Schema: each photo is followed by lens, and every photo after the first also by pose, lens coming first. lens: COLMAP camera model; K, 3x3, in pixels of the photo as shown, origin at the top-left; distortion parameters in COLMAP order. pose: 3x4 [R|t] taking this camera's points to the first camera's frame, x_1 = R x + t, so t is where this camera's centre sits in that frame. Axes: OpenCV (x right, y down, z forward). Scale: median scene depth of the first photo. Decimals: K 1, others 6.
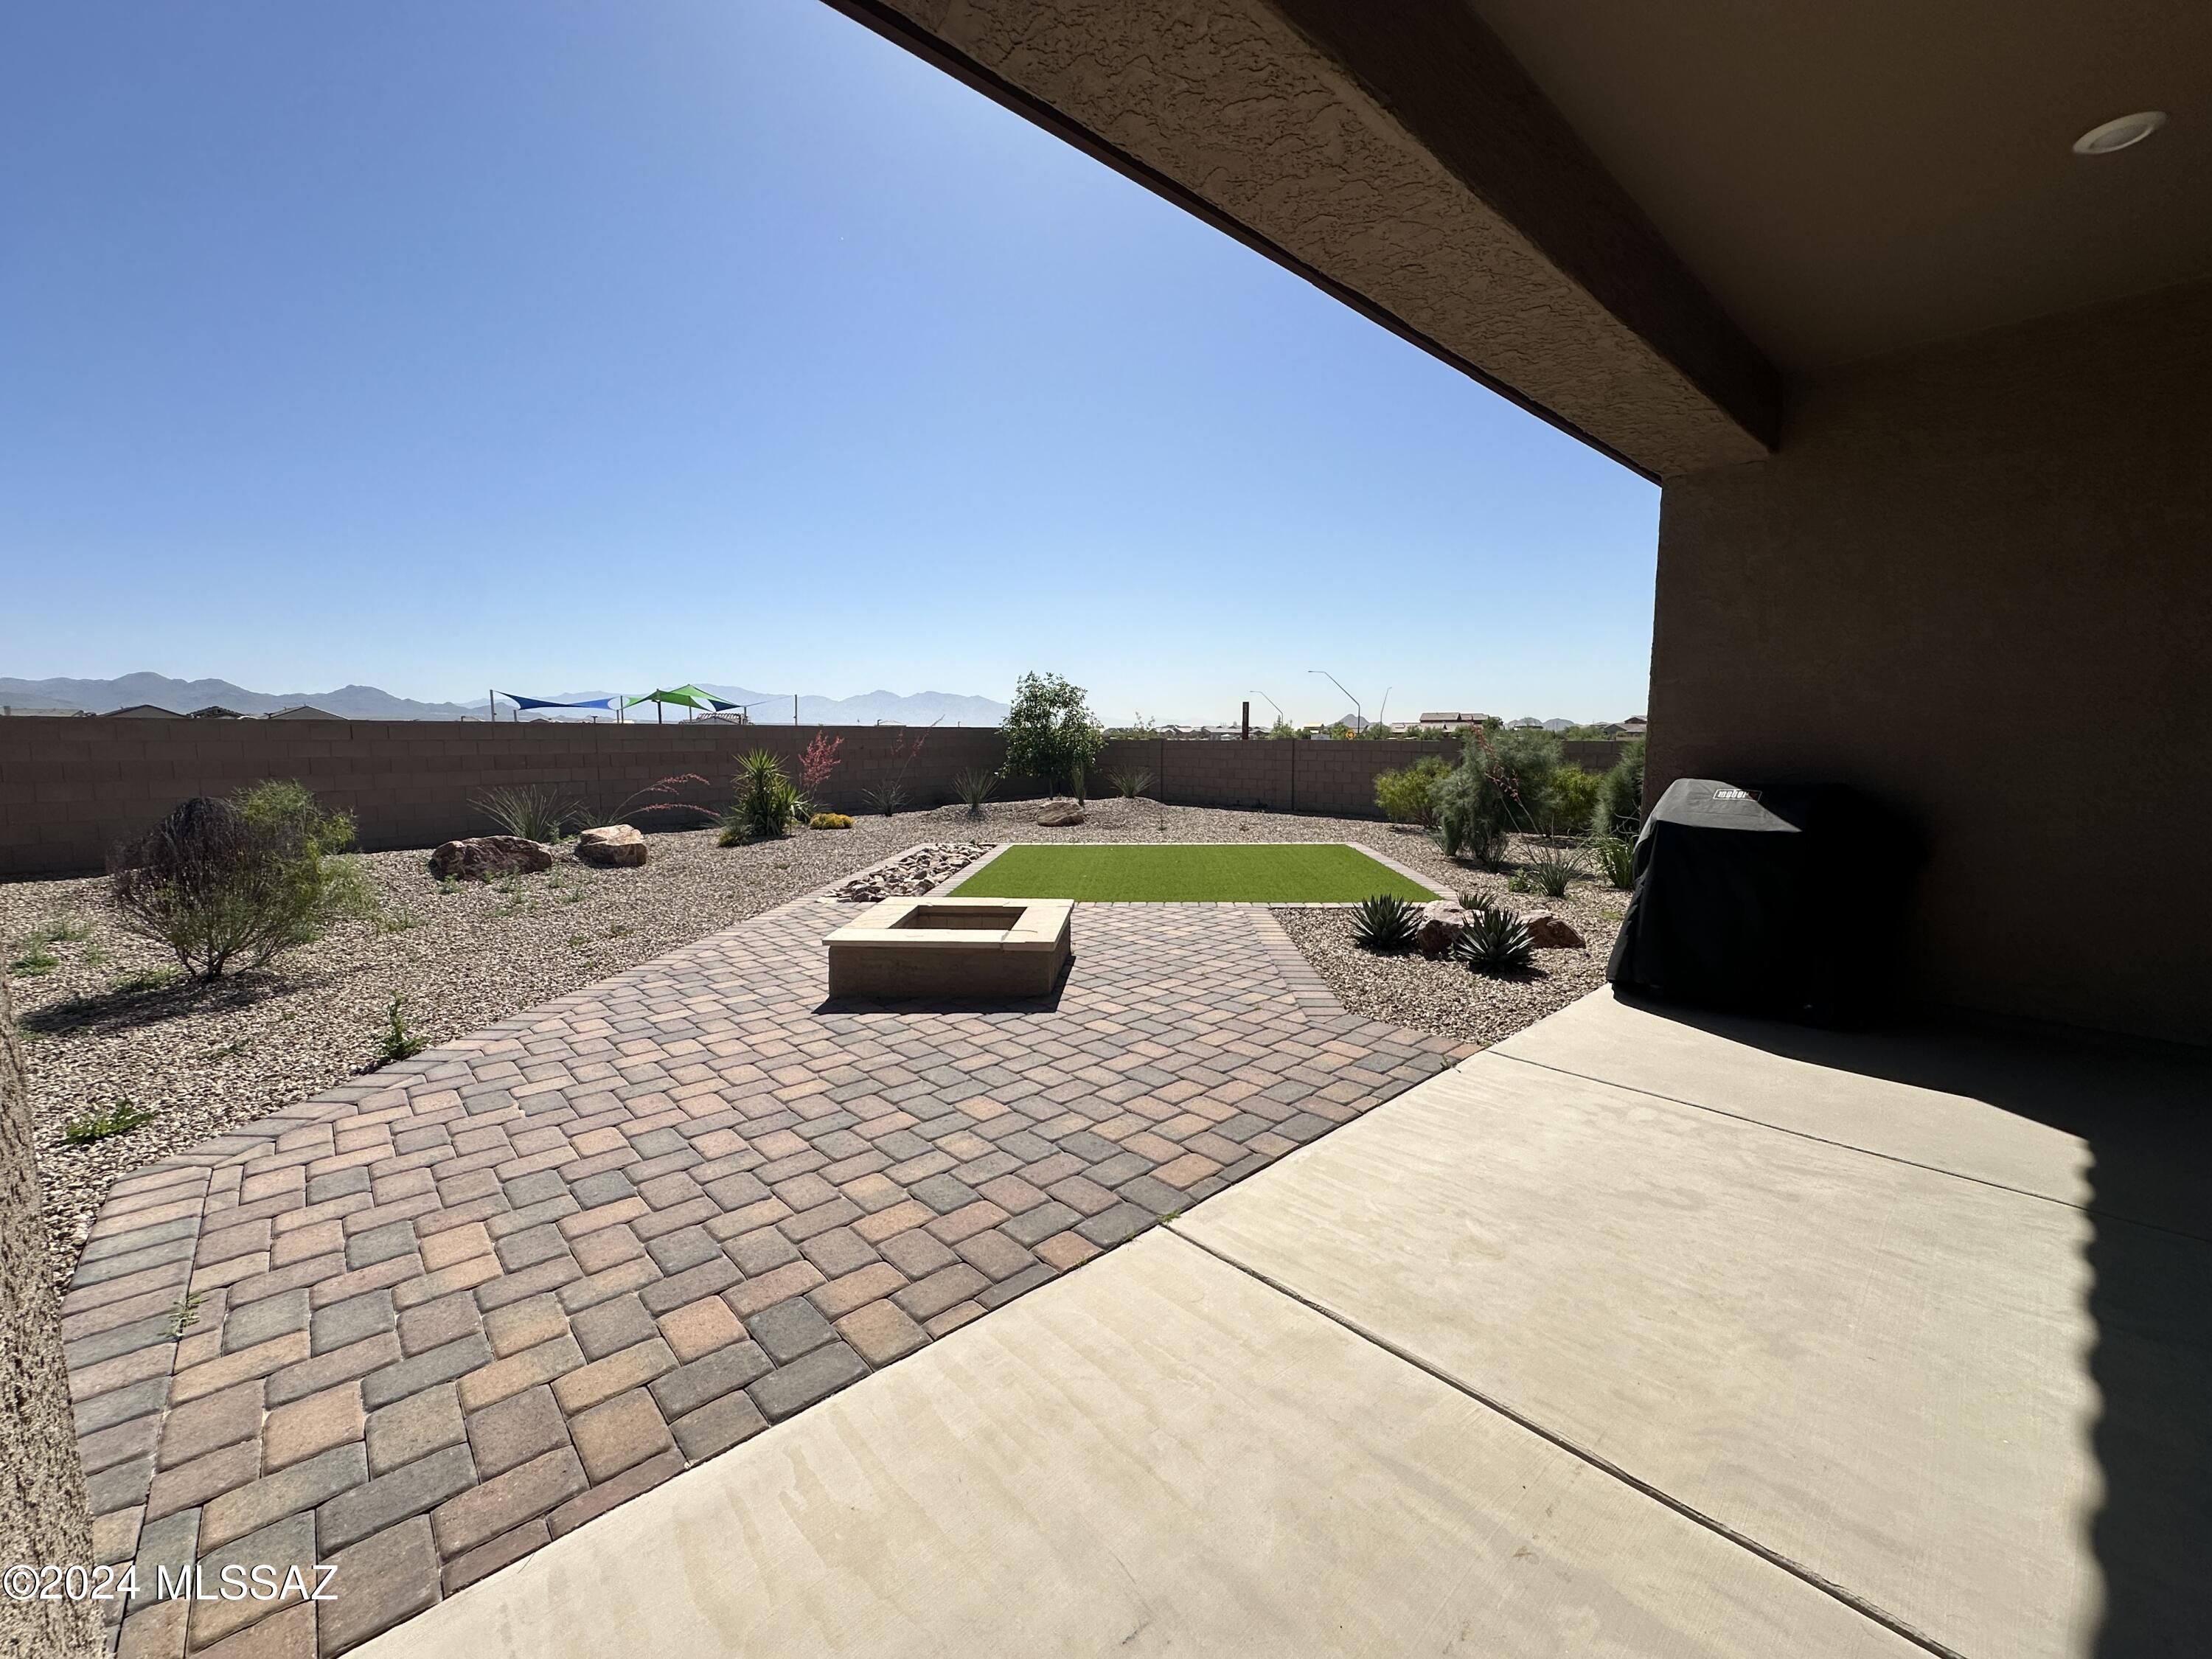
lens RADIAL K [[882.3, 0, 1100.1], [0, 882.3, 843.6], [0, 0, 1]] dist [-0.003672, 0.001237]
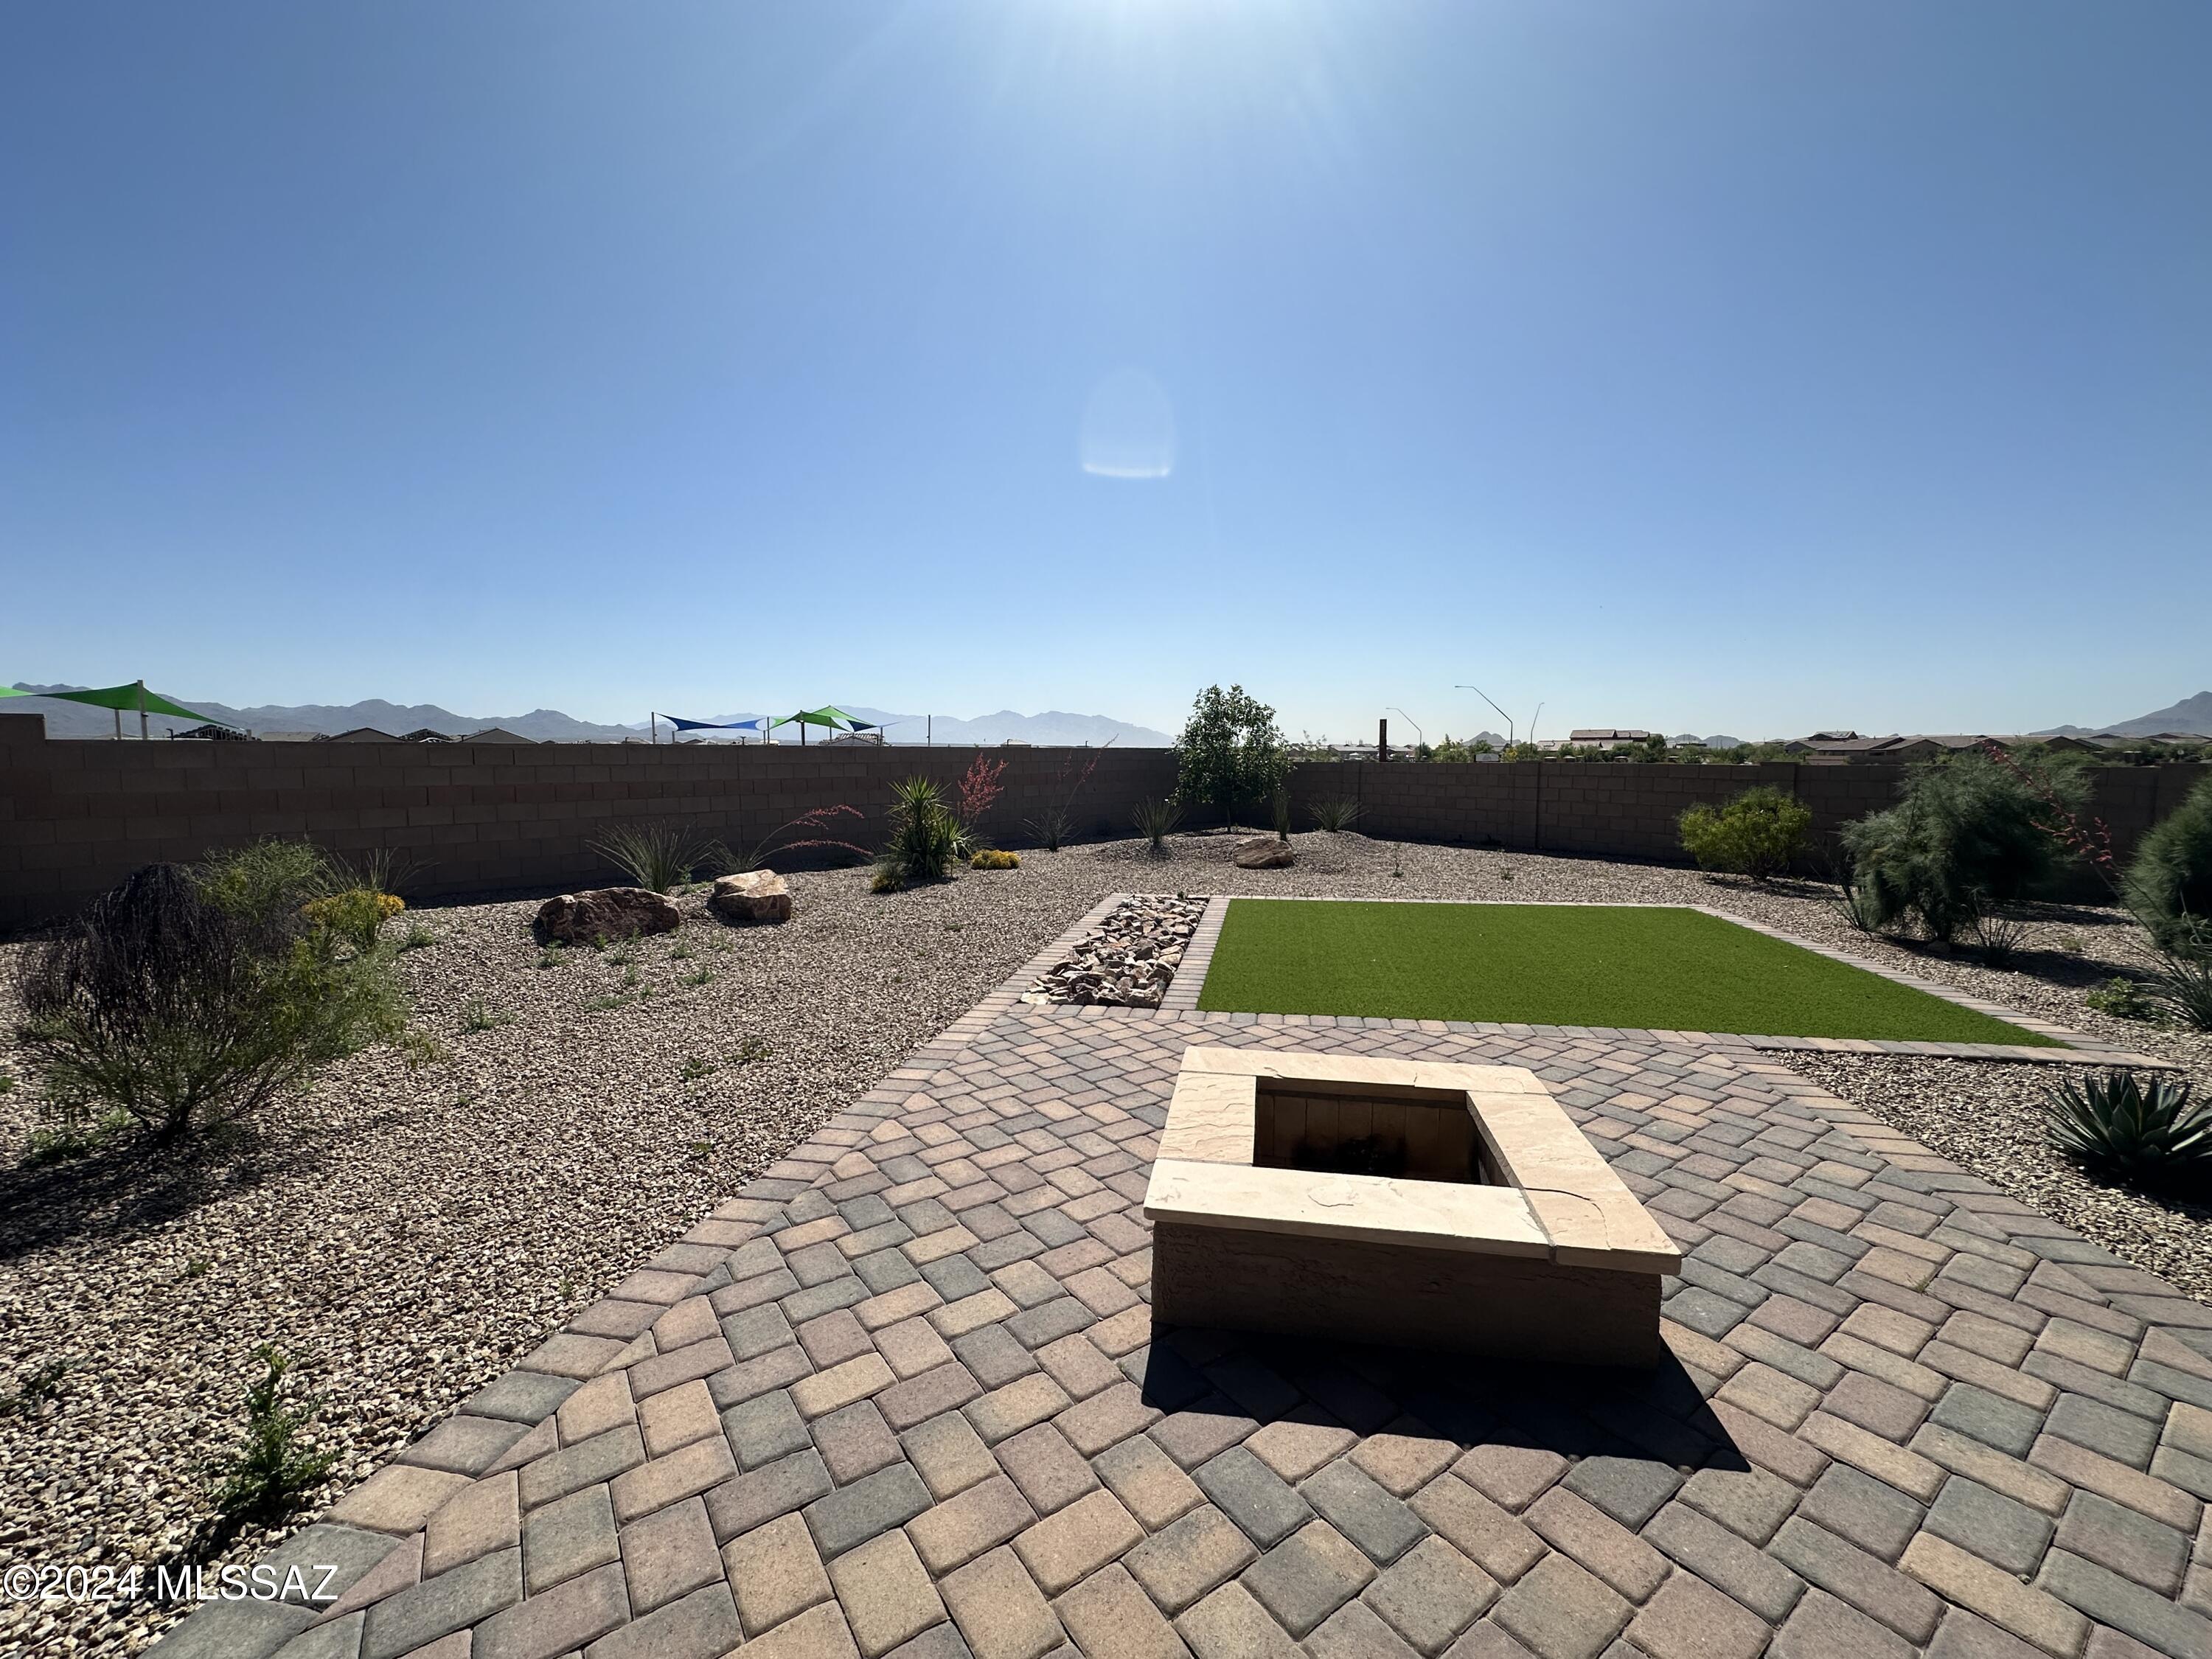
lens RADIAL K [[882.3, 0, 1111.4], [0, 882.3, 851.5], [0, 0, 1]] dist [-0.003672, 0.001237]
pose [[0.992258, 0.012484, -0.123563, -0.255809], [-0.013987, 0.999838, -0.011300, -0.072481], [0.123402, 0.012941, 0.992272, 0.481572]]
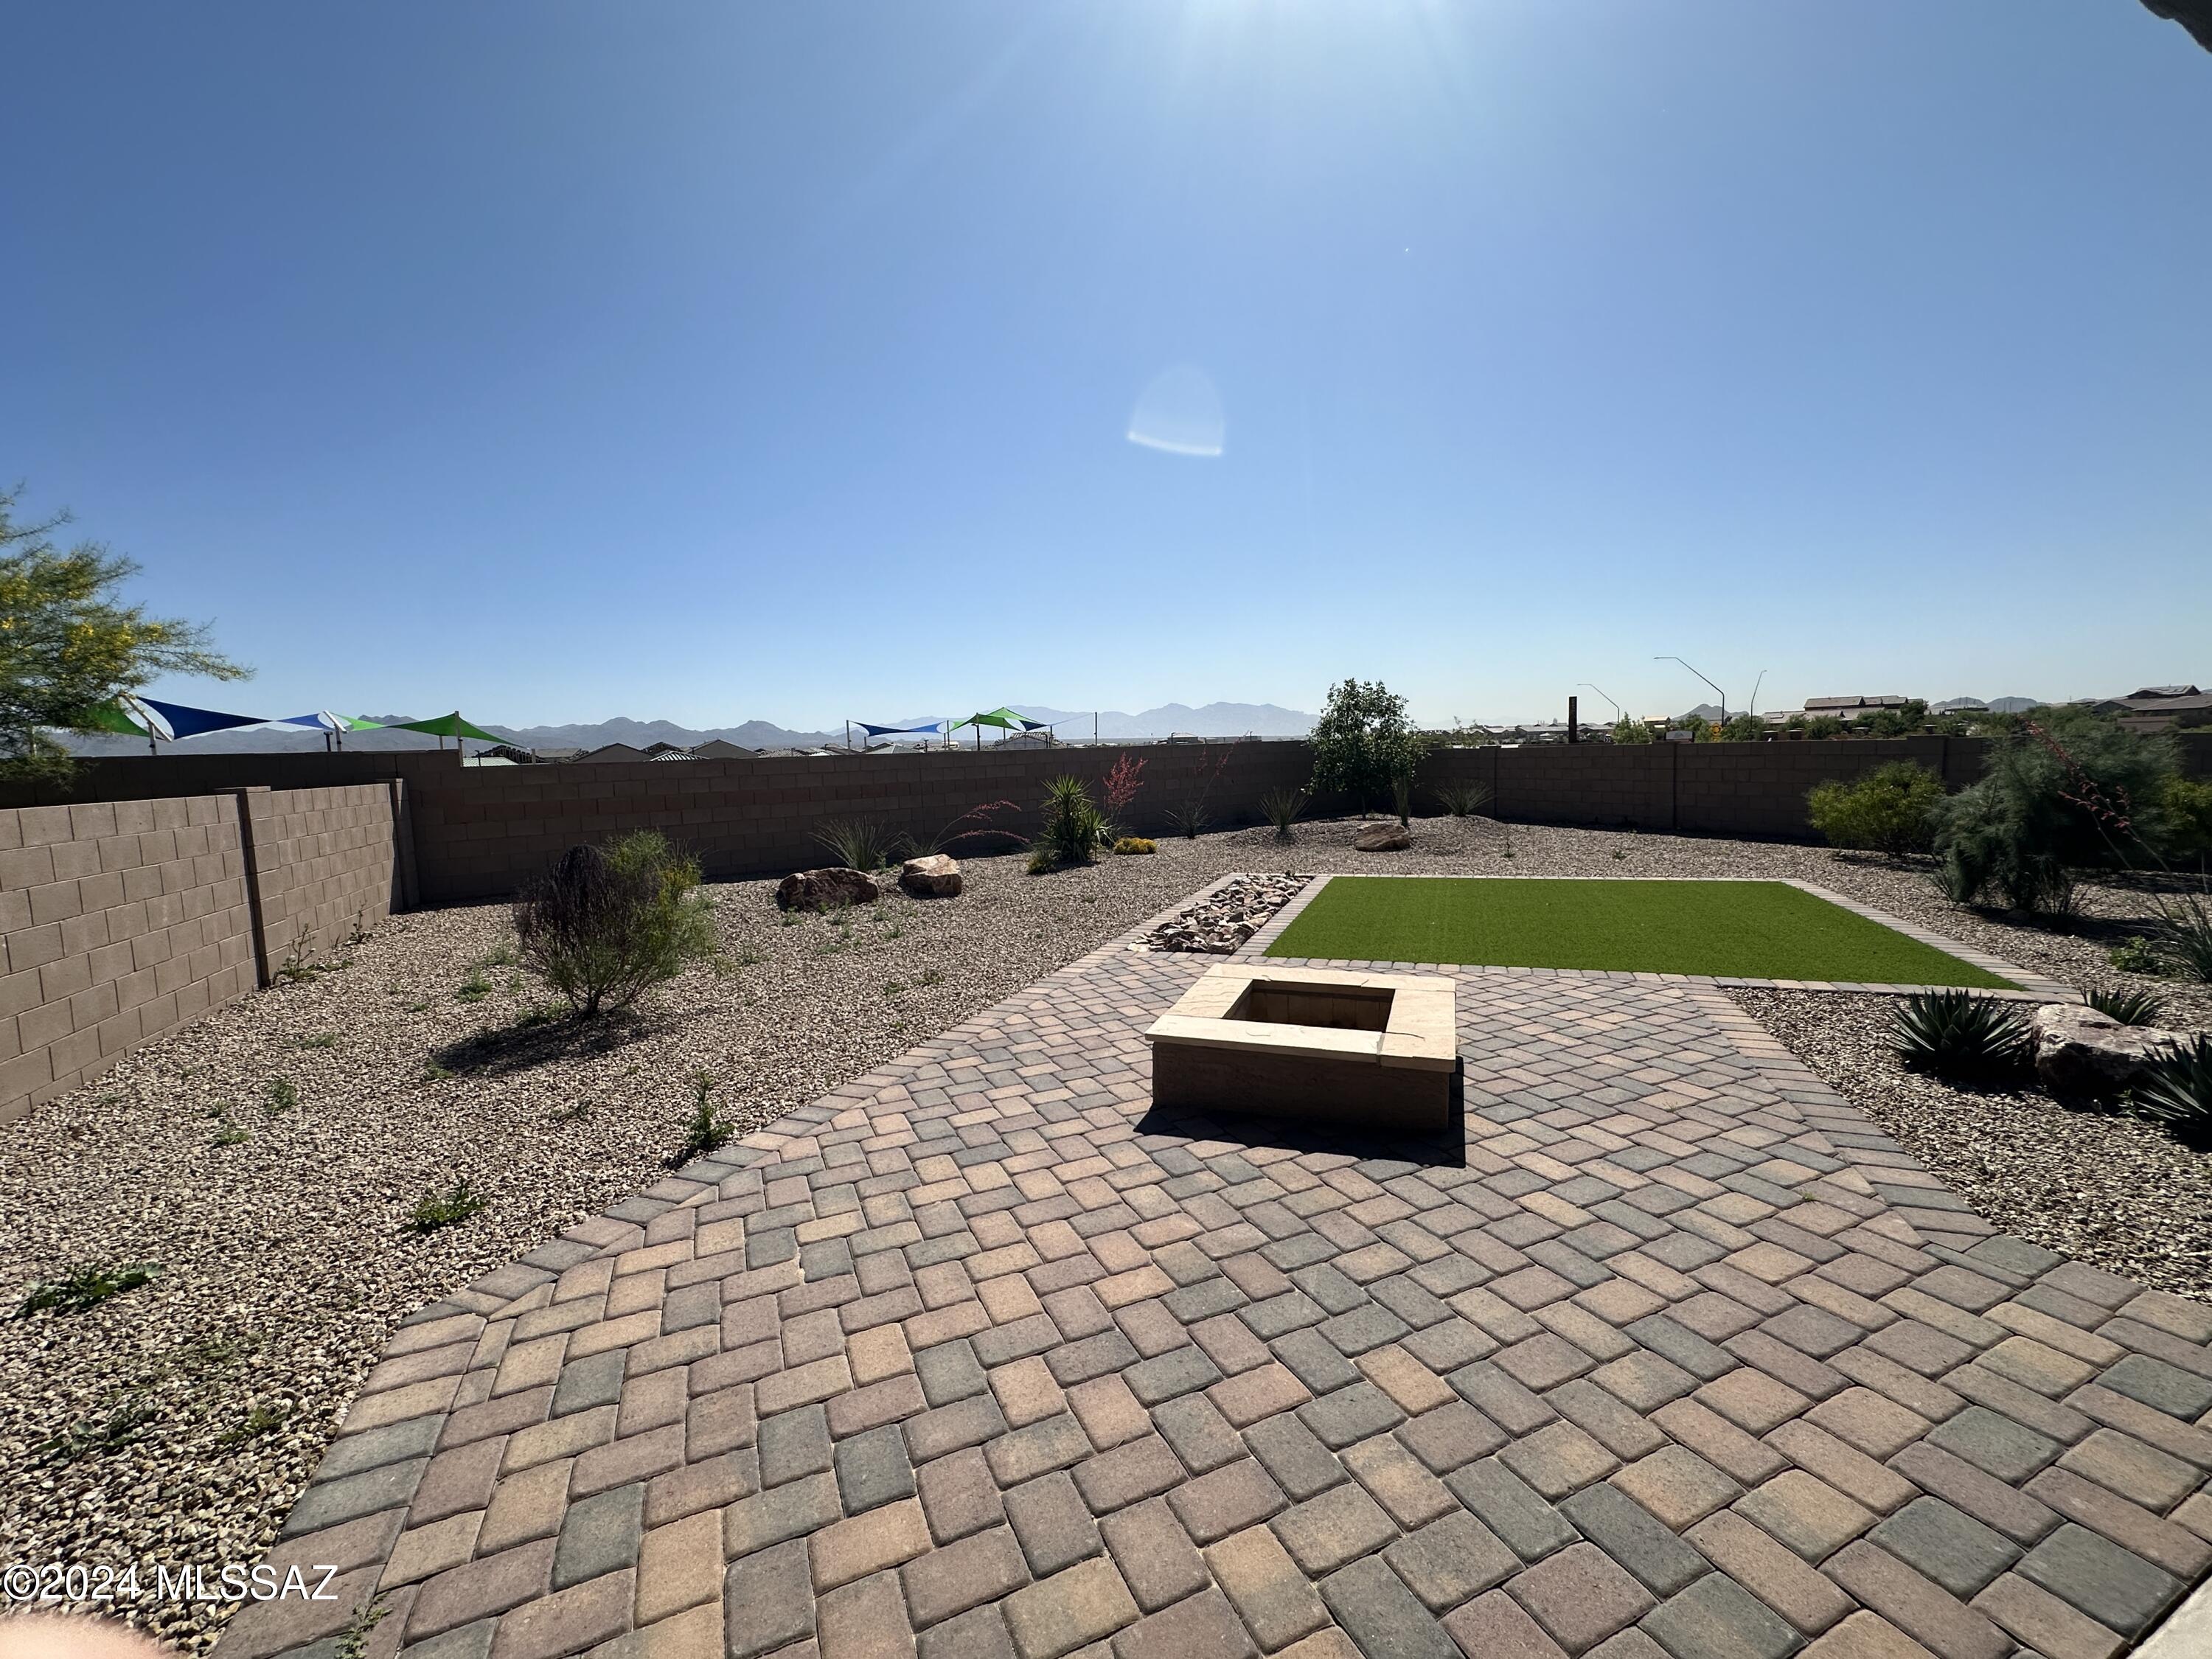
lens RADIAL K [[882.3, 0, 1105.8], [0, 882.3, 847.8], [0, 0, 1]] dist [-0.003672, 0.001237]
pose [[0.949173, 0.001690, -0.314751, -0.088455], [-0.003511, 0.999980, -0.005217, -0.052395], [0.314736, 0.006056, 0.949160, 0.203671]]
